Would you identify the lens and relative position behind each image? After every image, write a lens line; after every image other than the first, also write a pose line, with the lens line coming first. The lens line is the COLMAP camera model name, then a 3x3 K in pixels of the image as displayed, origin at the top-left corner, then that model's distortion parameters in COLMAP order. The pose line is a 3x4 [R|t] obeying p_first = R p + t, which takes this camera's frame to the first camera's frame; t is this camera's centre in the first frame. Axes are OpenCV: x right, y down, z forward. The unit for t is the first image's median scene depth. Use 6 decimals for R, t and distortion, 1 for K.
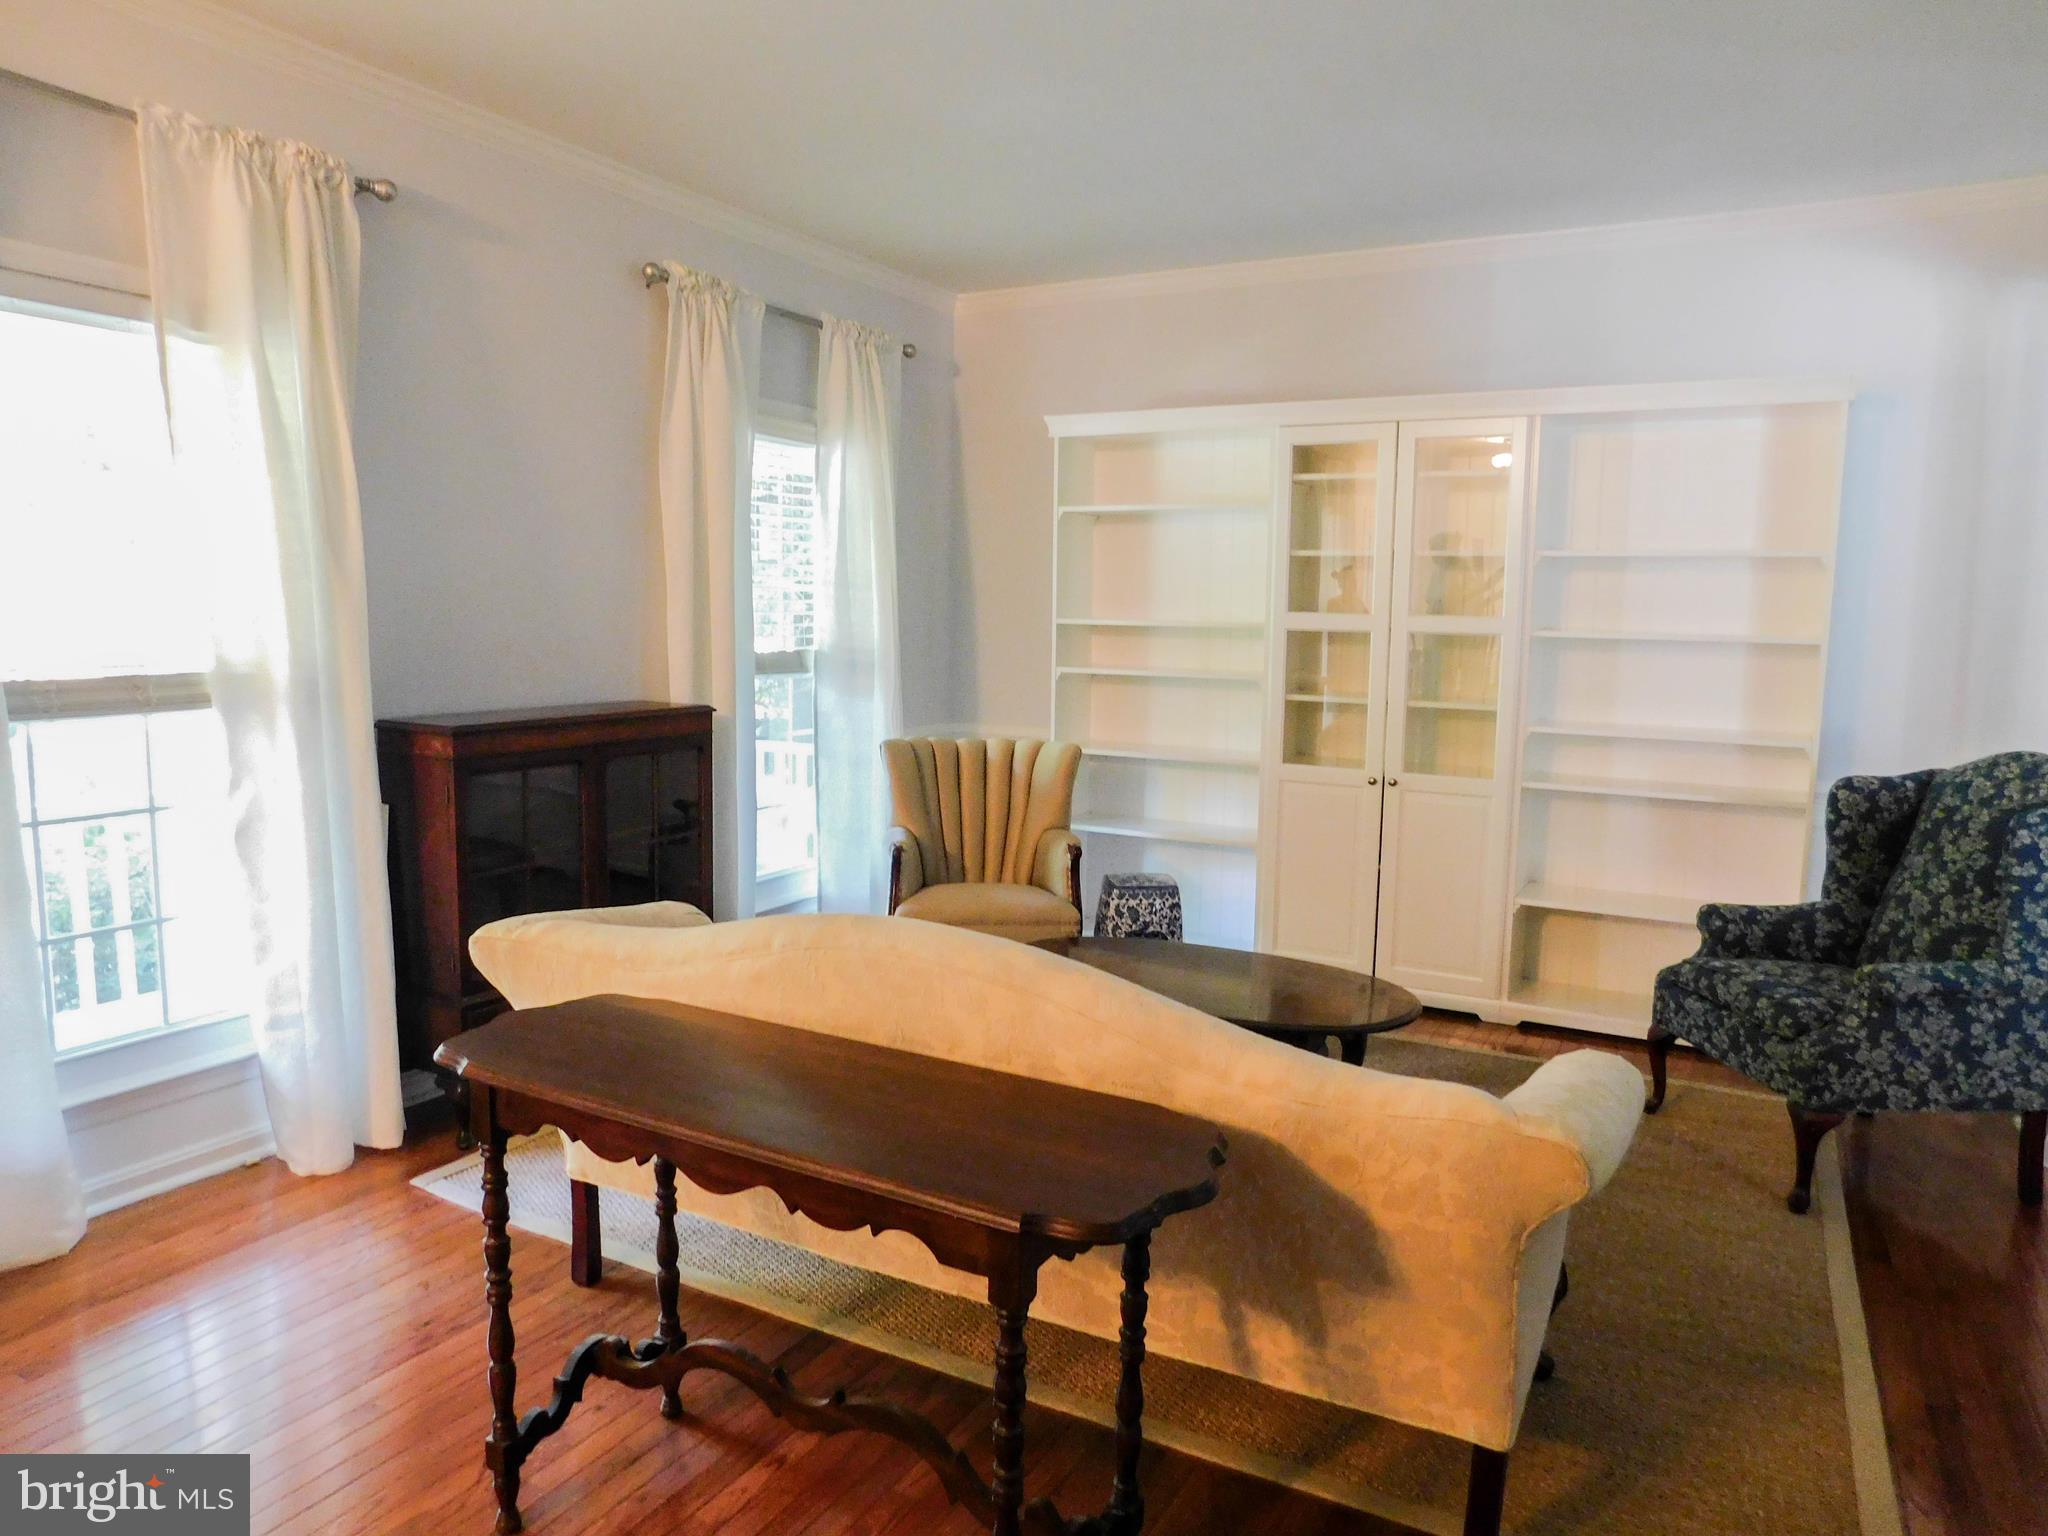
lens RADIAL K [[1368.5, 0, 1024.0], [0, 1368.5, 768.0], [0, 0, 1]] dist [-0.077246, 0.069536]
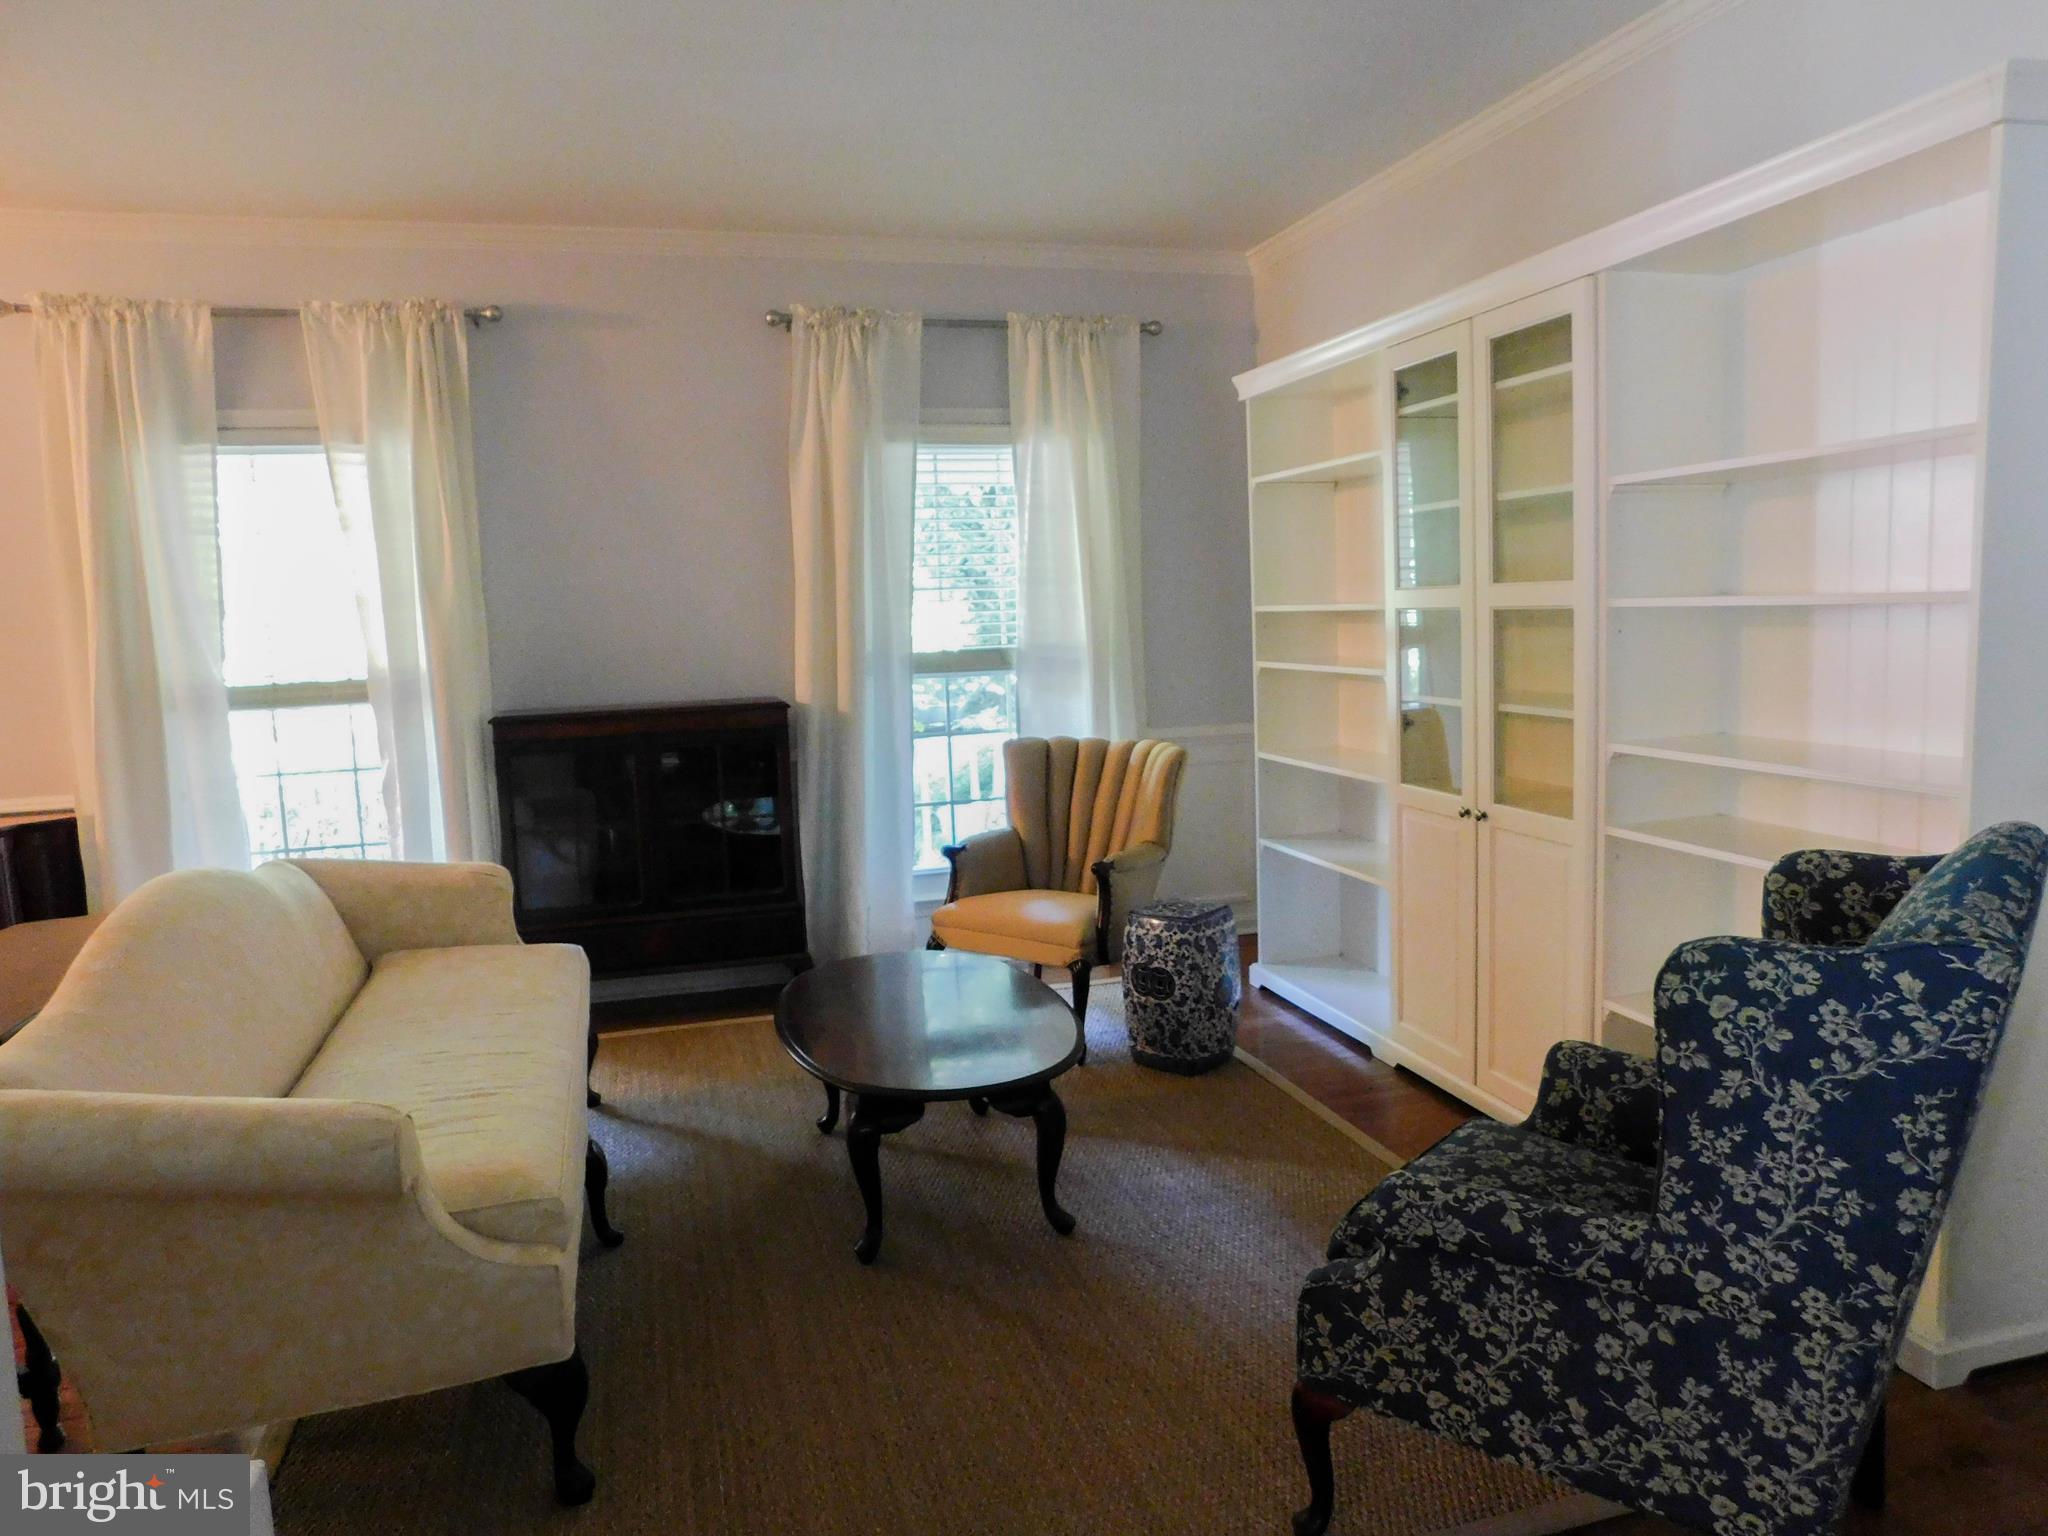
lens RADIAL K [[1368.5, 0, 1024.0], [0, 1368.5, 768.0], [0, 0, 1]] dist [-0.077246, 0.069536]
pose [[0.698147, 0.042008, -0.714721, 0.783875], [-0.038625, 0.999033, 0.020990, -0.025925], [0.714912, 0.012952, 0.699094, 0.405952]]
